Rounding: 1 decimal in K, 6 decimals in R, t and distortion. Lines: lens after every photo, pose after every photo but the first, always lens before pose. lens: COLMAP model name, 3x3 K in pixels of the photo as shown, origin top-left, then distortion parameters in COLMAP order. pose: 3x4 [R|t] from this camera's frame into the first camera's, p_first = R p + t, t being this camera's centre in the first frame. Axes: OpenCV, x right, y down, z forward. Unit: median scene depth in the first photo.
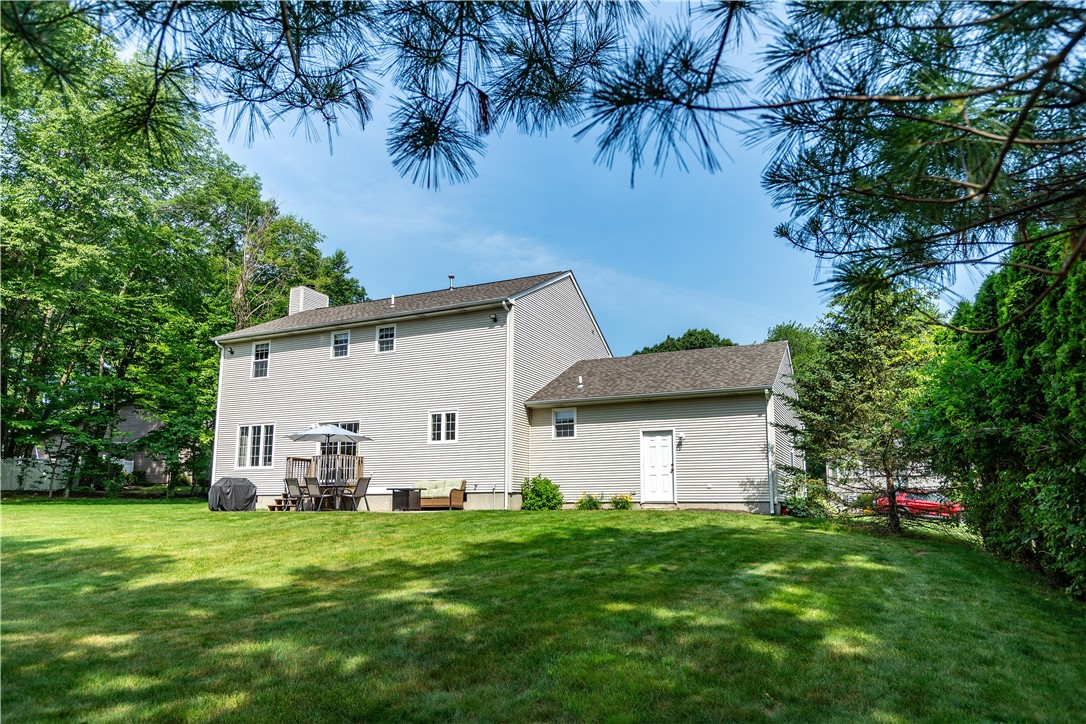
lens RADIAL K [[739.2, 0, 543.0], [0, 739.2, 375.0], [0, 0, 1]] dist [0.004629, 0.001186]
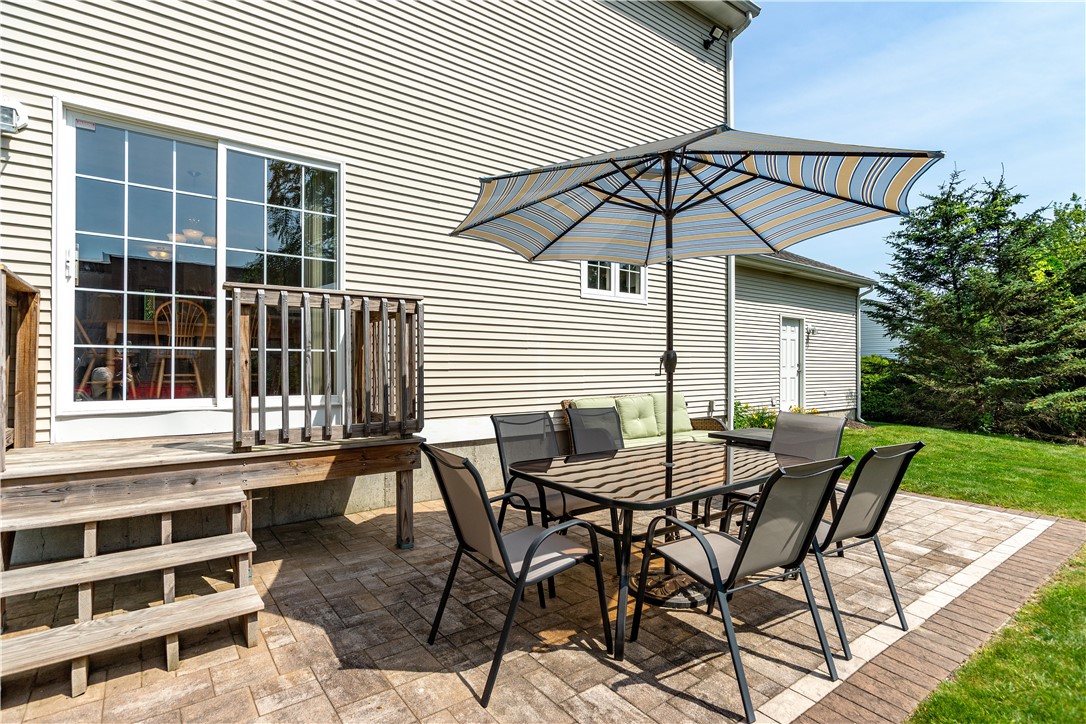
lens RADIAL K [[527.1, 0, 543.0], [0, 527.1, 362.0], [0, 0, 1]] dist [-0.001059, -0.000514]
pose [[0.453551, 0.009748, 0.891177, -0.400626], [-0.157442, 0.985090, 0.069352, 0.111493], [-0.877213, -0.171763, 0.448323, 0.898161]]
